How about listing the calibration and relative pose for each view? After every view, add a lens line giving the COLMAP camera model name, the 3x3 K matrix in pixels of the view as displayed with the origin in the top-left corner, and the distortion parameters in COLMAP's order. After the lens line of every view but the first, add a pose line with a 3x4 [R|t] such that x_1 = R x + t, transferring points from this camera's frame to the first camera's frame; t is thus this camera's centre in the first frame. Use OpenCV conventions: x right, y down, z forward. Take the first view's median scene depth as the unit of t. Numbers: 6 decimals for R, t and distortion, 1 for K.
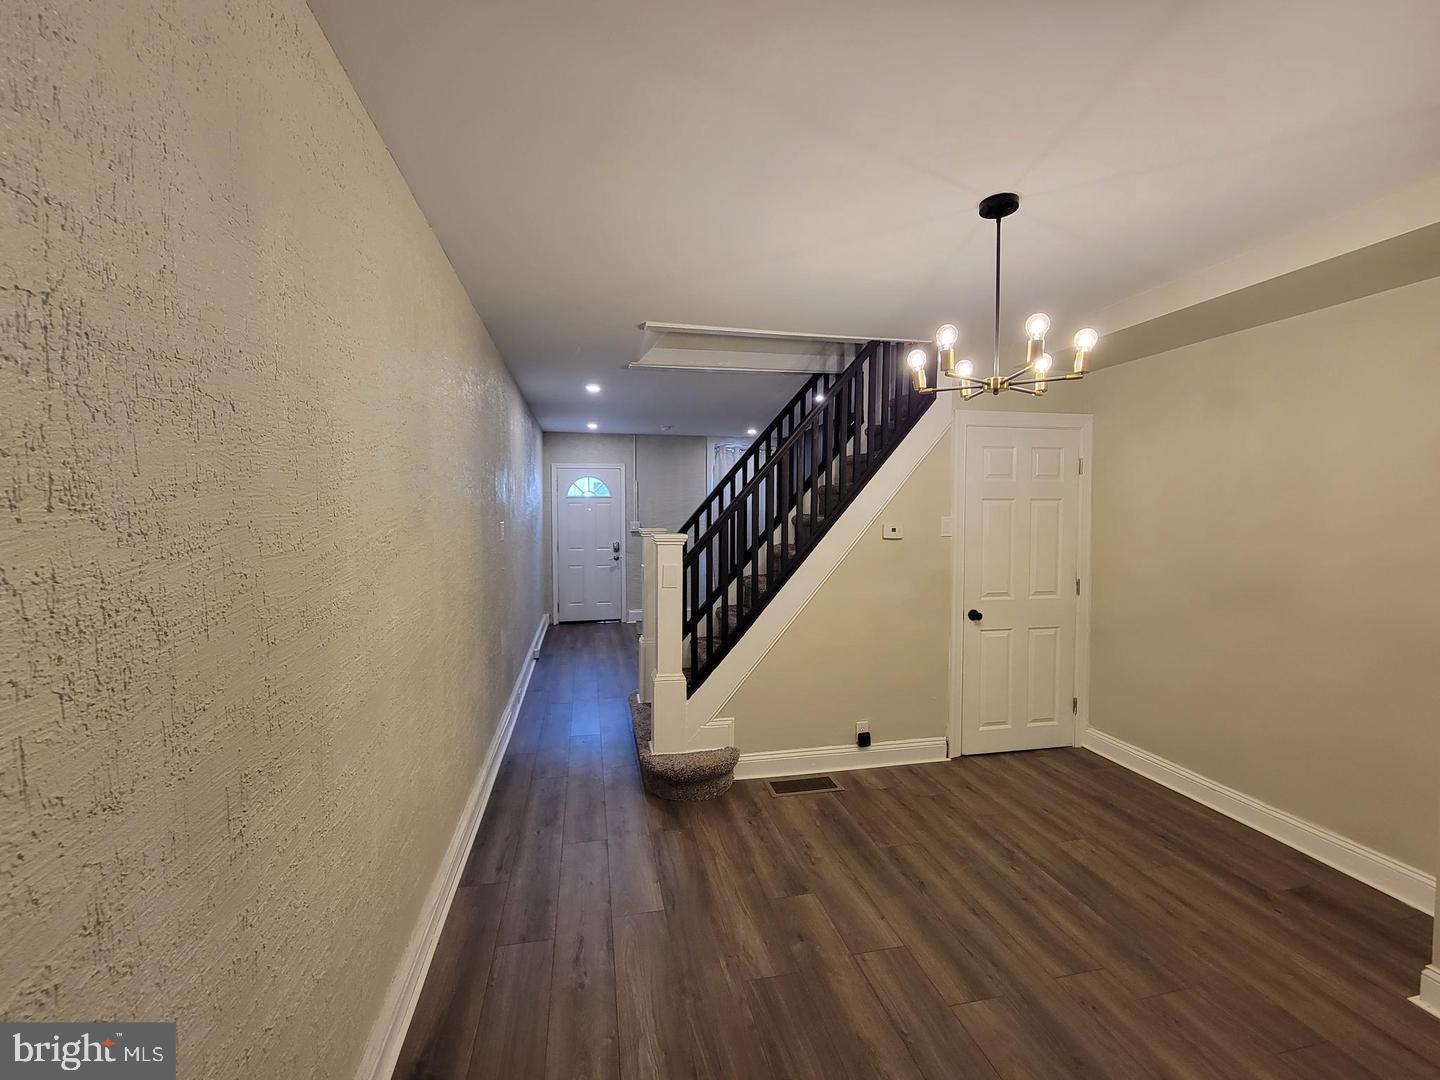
lens RADIAL K [[592.3, 0, 717.1], [0, 592.3, 537.6], [0, 0, 1]] dist [-0.002882, -0.001388]
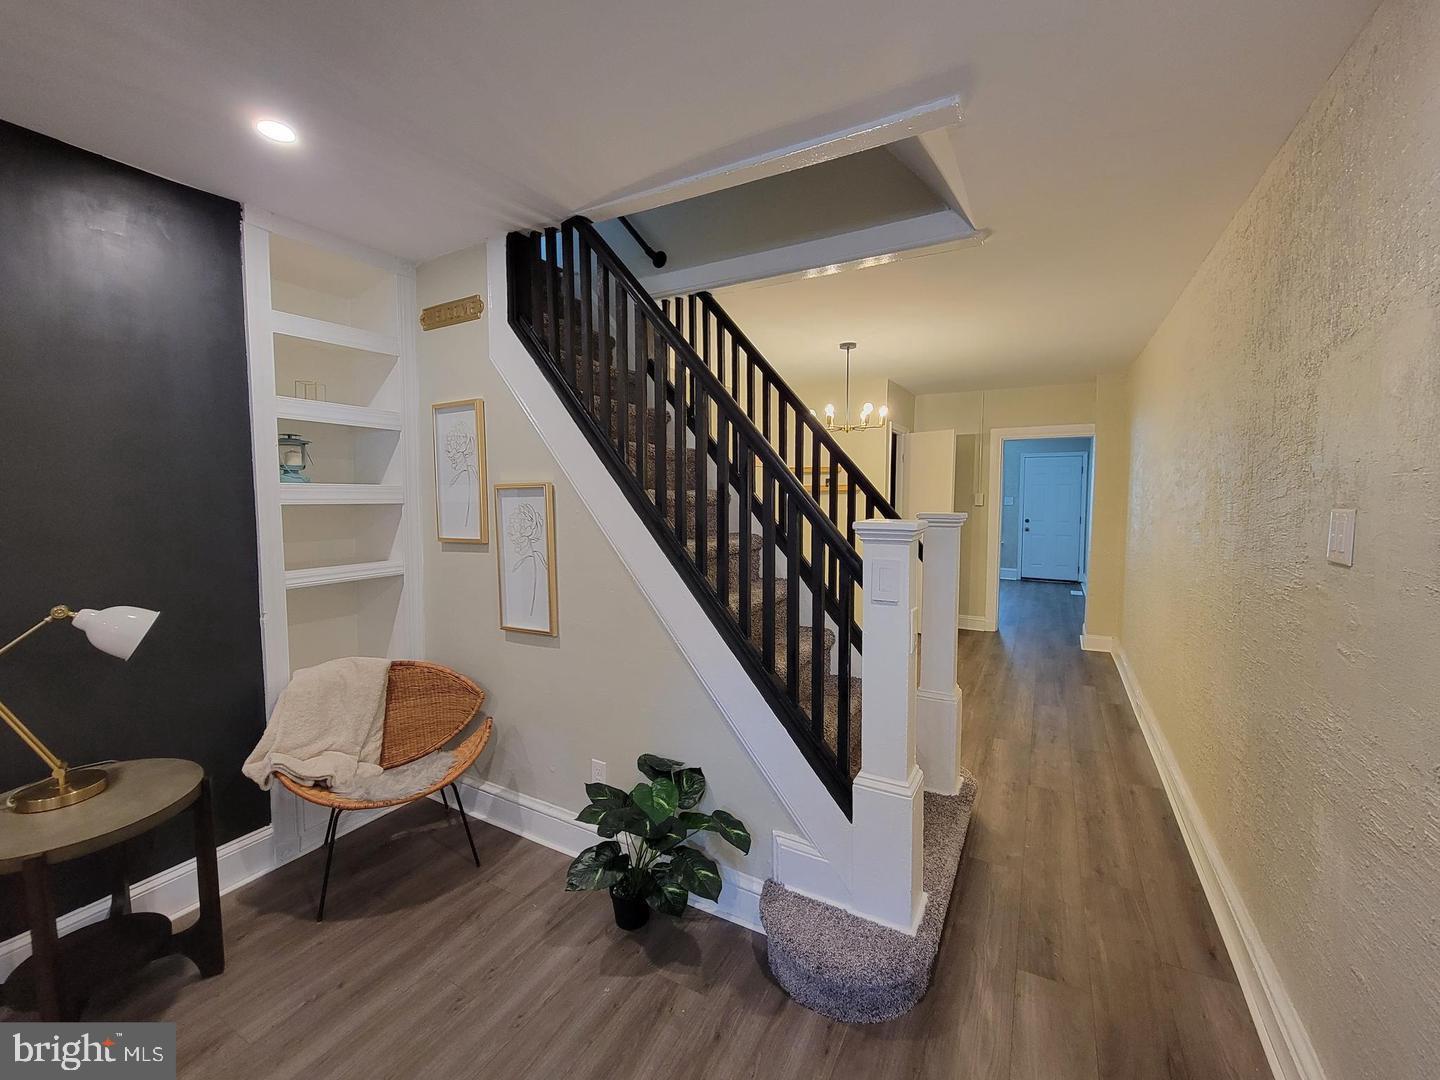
lens RADIAL K [[592.3, 0, 717.9], [0, 592.3, 534.8], [0, 0, 1]] dist [-0.002882, -0.001388]
pose [[-0.751311, -0.048616, 0.658156, -0.571331], [0.028831, 0.993913, 0.106328, -0.102655], [-0.659319, 0.098860, -0.745336, 2.711413]]
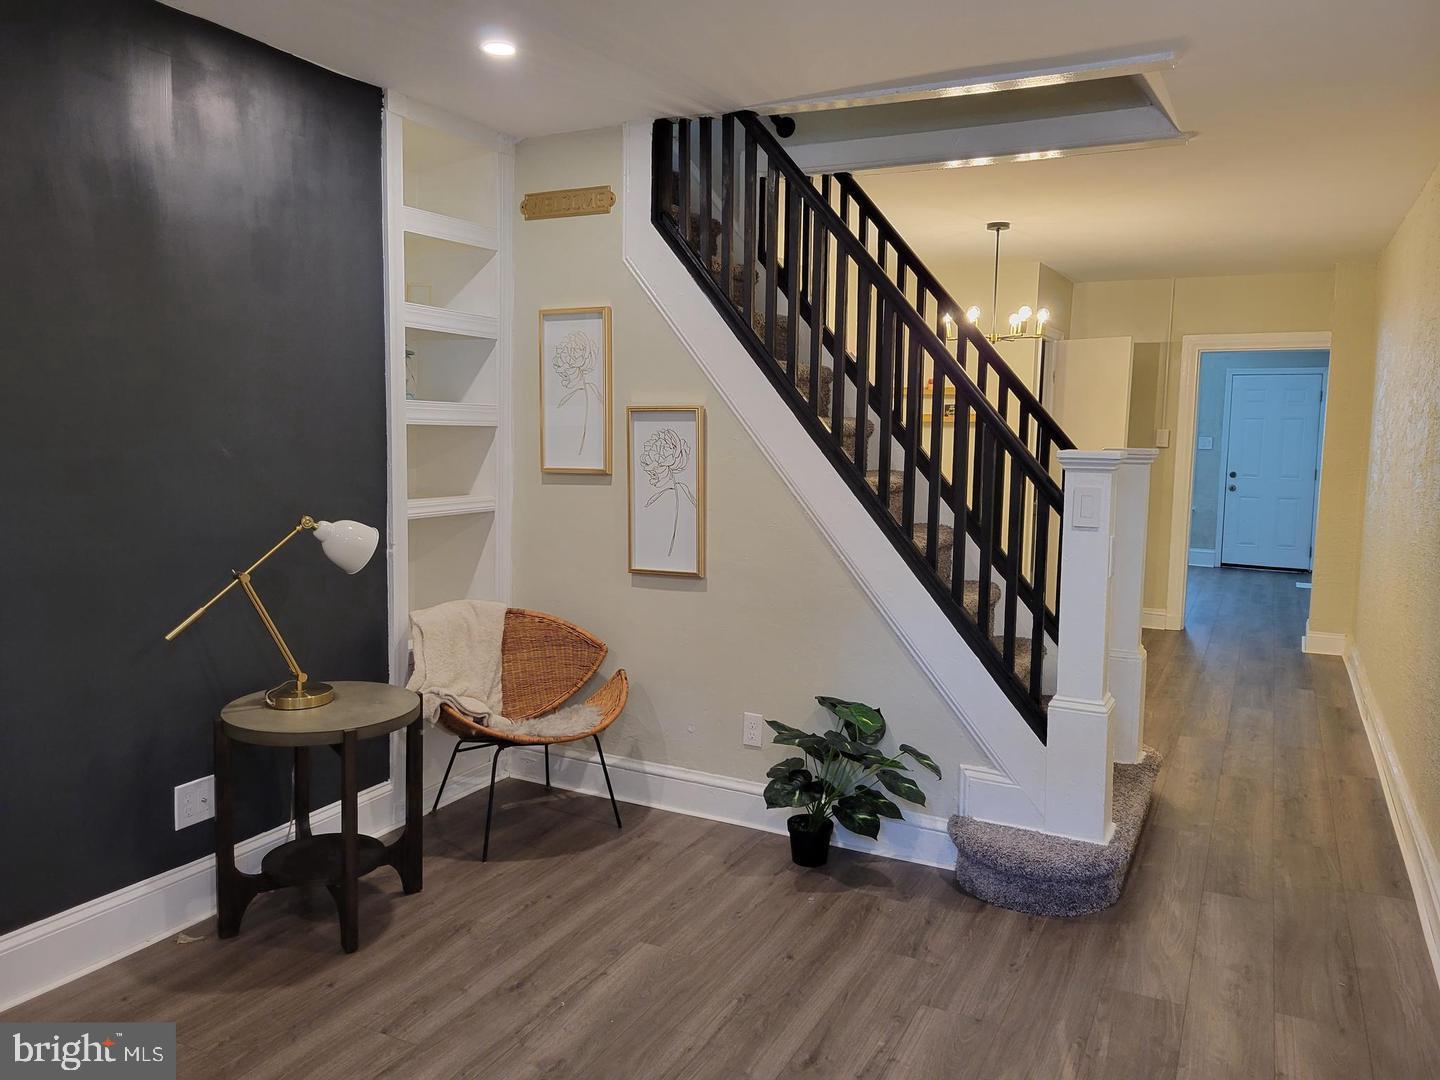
lens RADIAL K [[1080.7, 0, 713.8], [0, 1080.7, 531.8], [0, 0, 1]] dist [0.024876, -0.013816]
pose [[-0.772063, -0.078869, 0.630633, -0.776966], [0.009199, 0.990780, 0.135172, -0.126212], [-0.635479, 0.110162, -0.764219, 3.476623]]
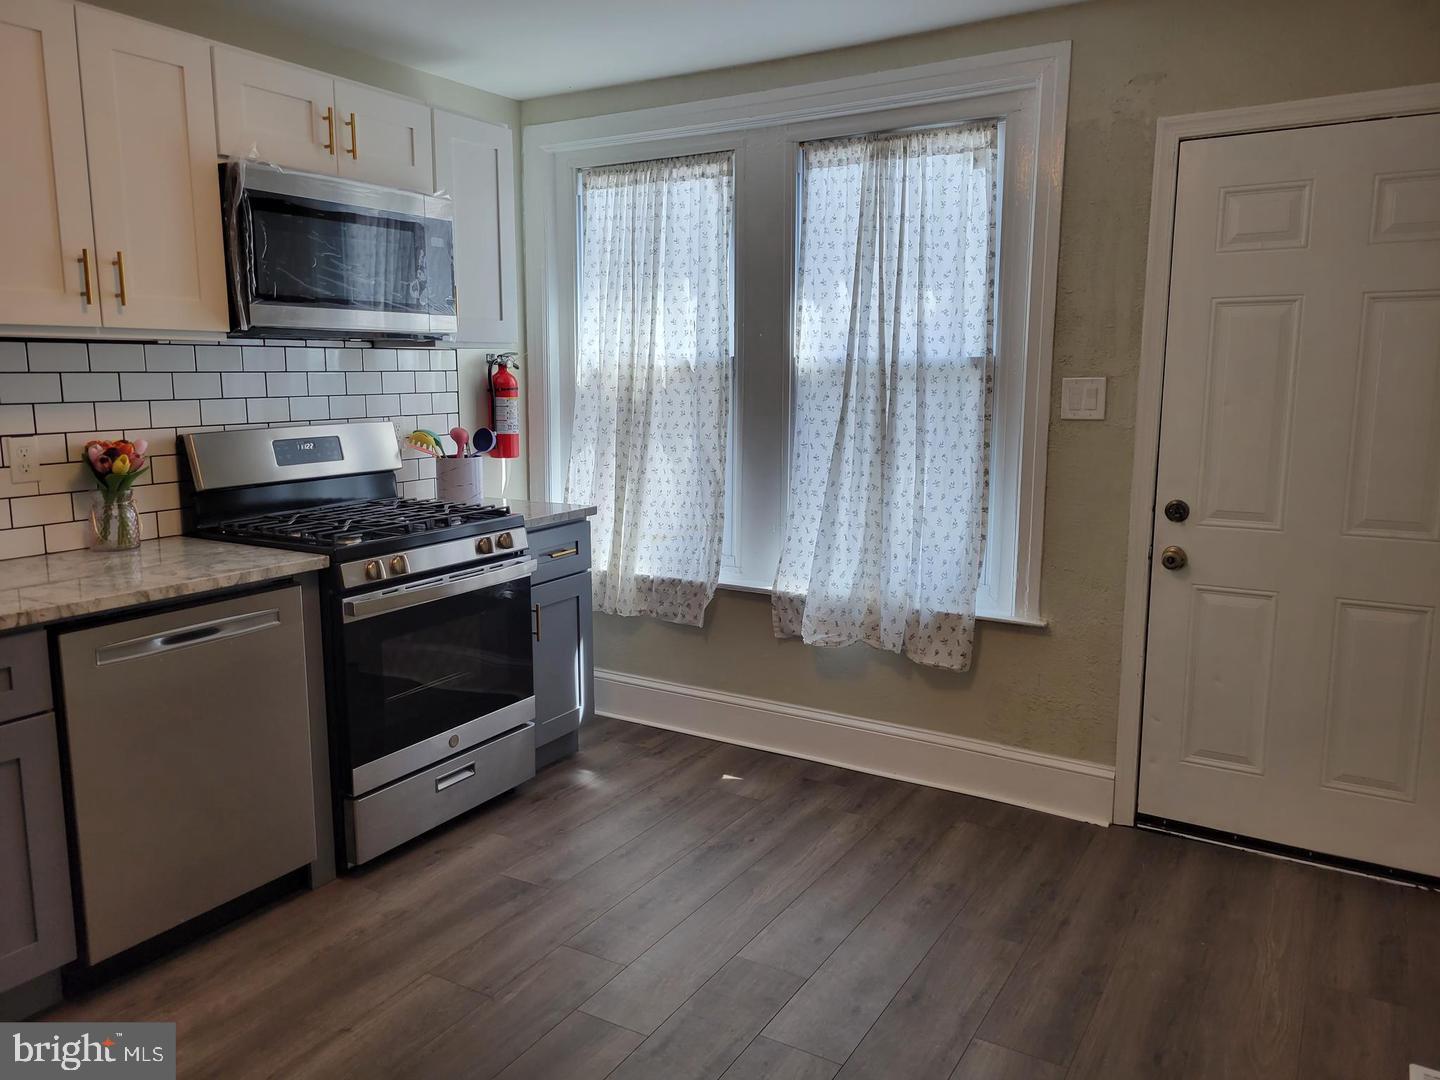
lens RADIAL K [[1080.7, 0, 720.4], [0, 1080.7, 553.8], [0, 0, 1]] dist [0.024876, -0.013816]
pose [[-0.708878, -0.112061, 0.696373, 0.048169], [0.025743, 0.982530, 0.184315, 0.110736], [-0.704862, 0.148584, -0.693609, -0.786678]]
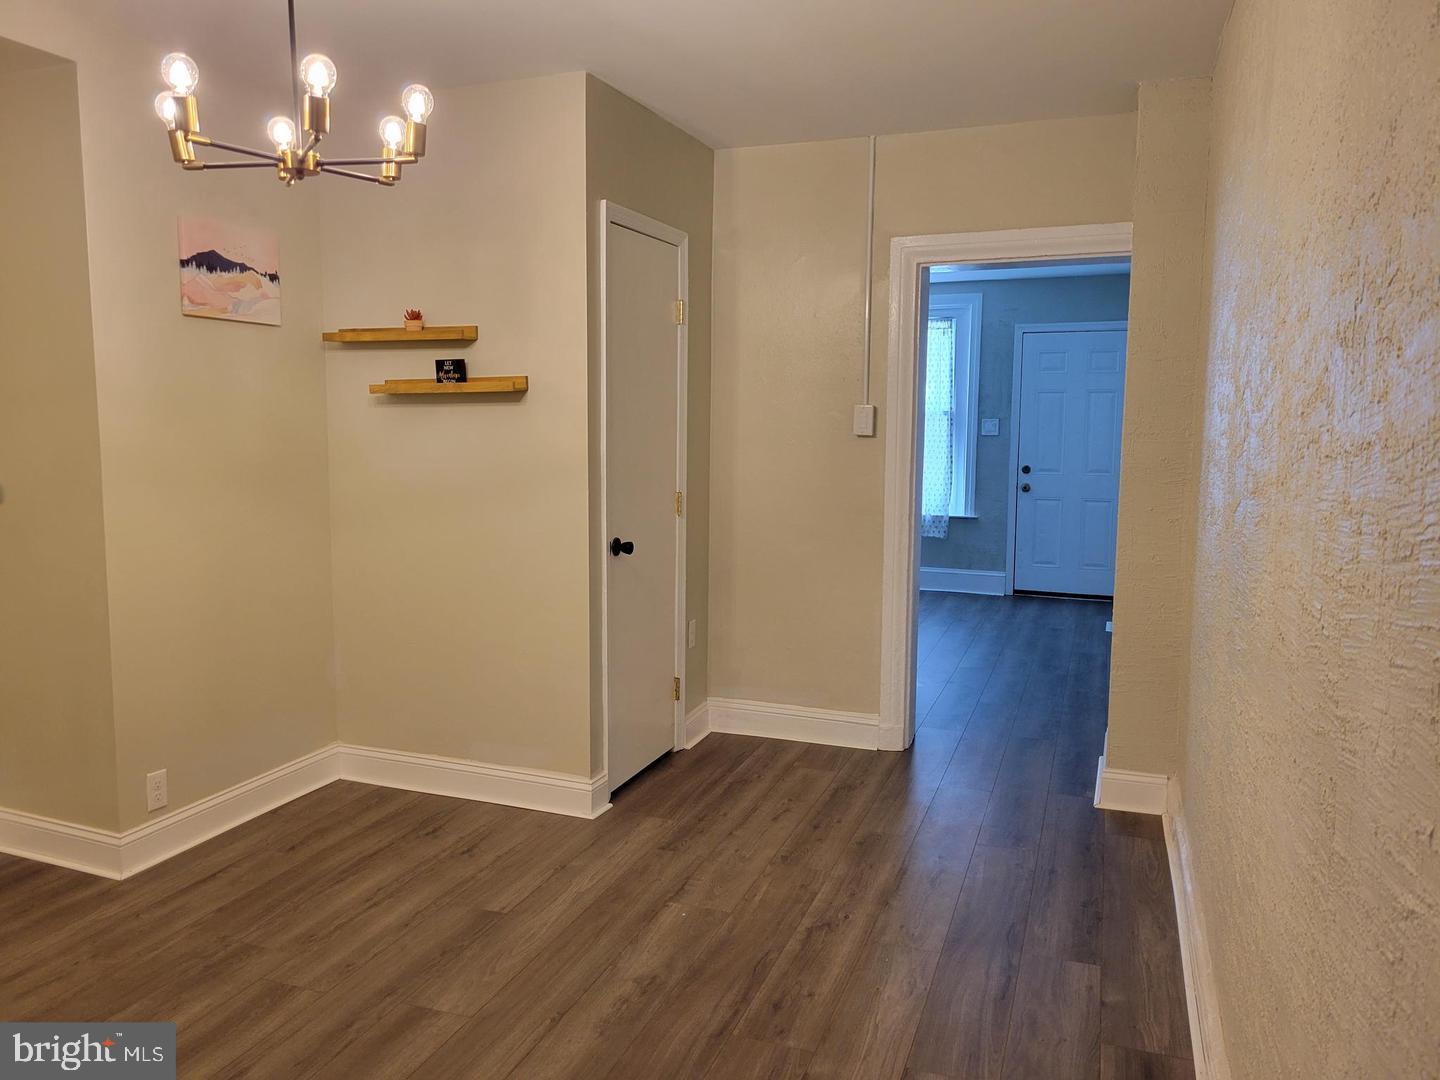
lens RADIAL K [[1080.7, 0, 722.2], [0, 1080.7, 546.6], [0, 0, 1]] dist [0.024876, -0.013816]
pose [[-0.848436, -0.070106, 0.524635, -0.490920], [0.017467, 0.986941, 0.160130, -0.028057], [-0.529010, 0.145024, -0.836132, 1.610843]]
